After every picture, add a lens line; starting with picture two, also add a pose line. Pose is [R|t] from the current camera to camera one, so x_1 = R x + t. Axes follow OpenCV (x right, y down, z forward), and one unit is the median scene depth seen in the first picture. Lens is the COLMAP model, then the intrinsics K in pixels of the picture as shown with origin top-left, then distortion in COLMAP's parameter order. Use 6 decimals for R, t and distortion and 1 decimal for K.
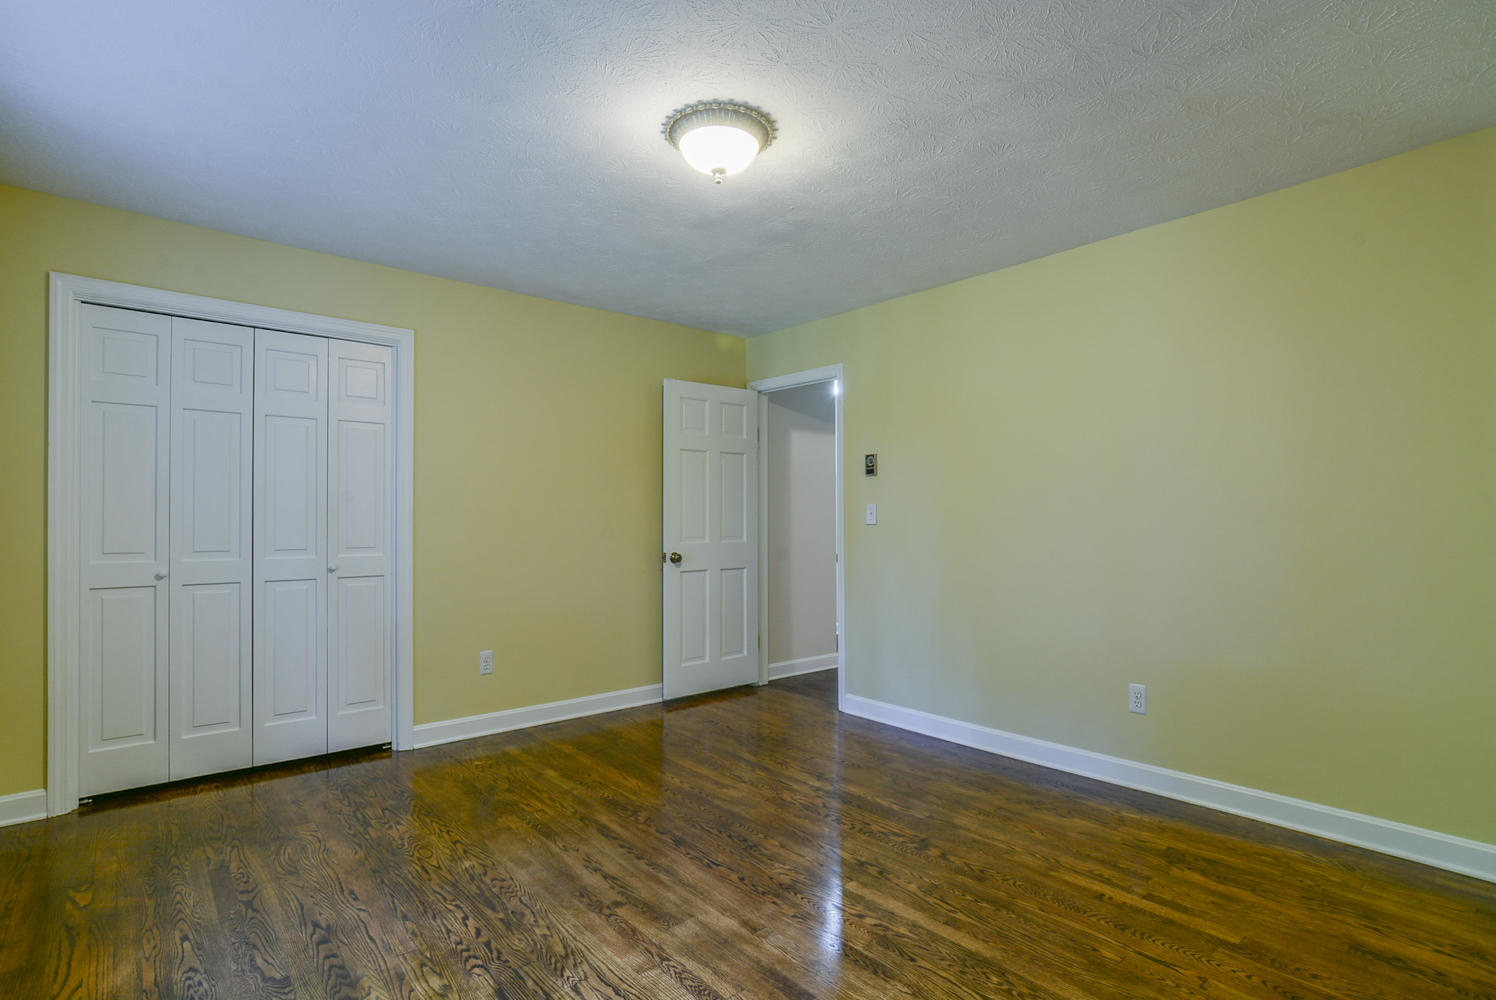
lens RADIAL K [[730.4, 0, 747.0], [0, 730.4, 508.5], [0, 0, 1]] dist [-0.000570, -0.000094]
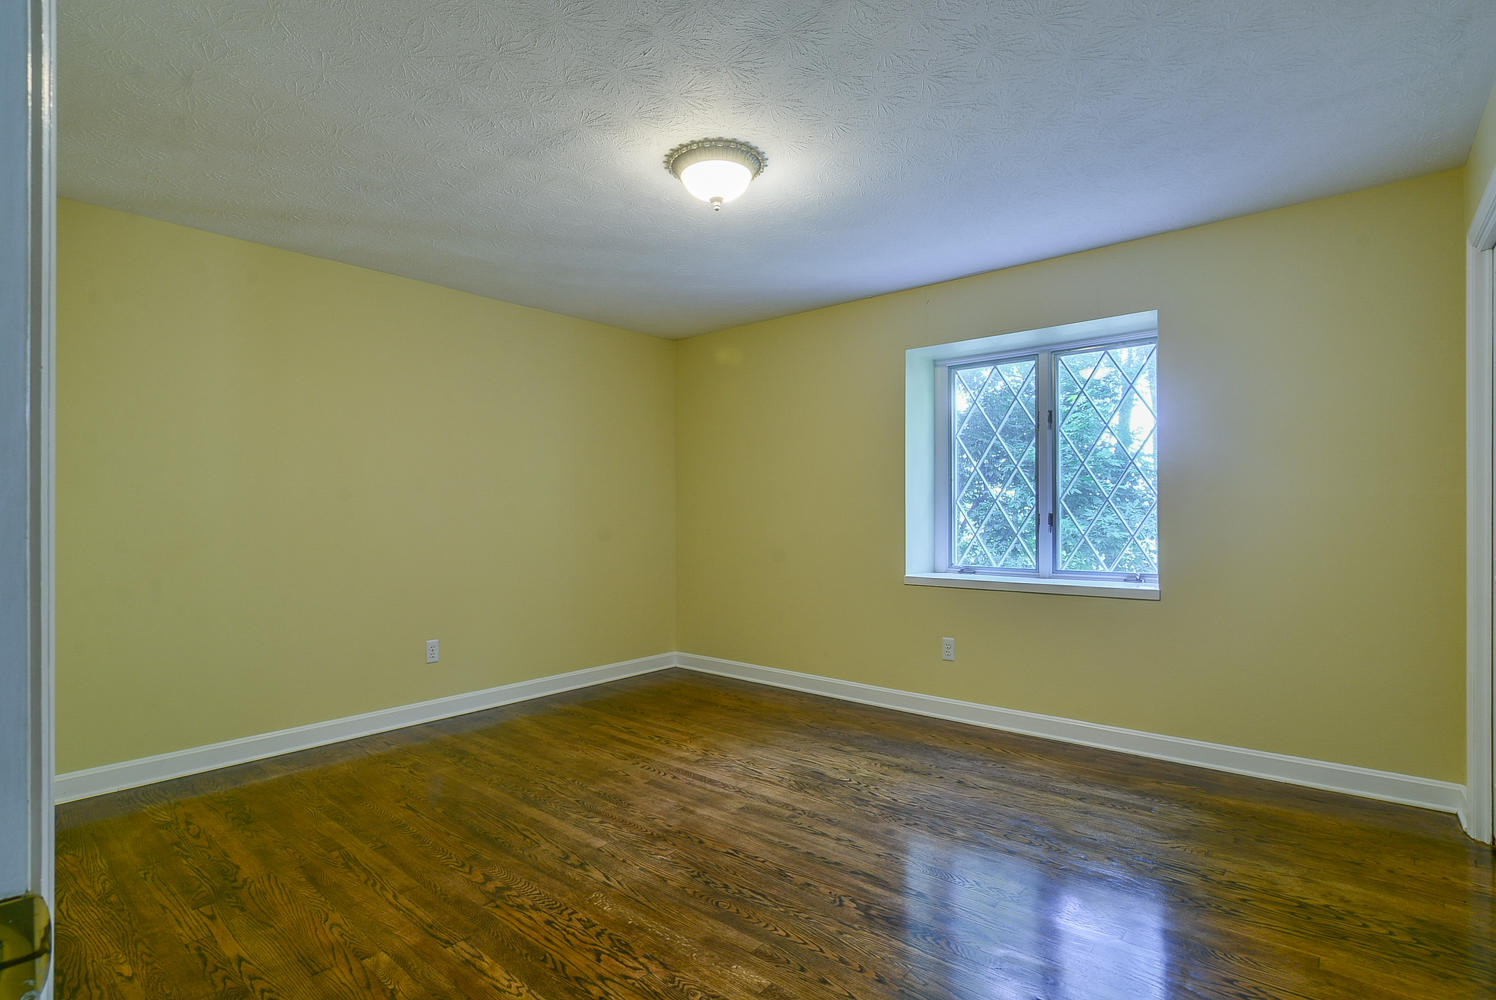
lens RADIAL K [[730.4, 0, 748.8], [0, 730.4, 507.4], [0, 0, 1]] dist [-0.000570, -0.000094]
pose [[-0.986346, 0.003341, -0.164651, 0.100621], [0.007052, 0.999734, -0.021962, 0.033347], [0.164533, -0.022824, -0.986107, 2.105205]]
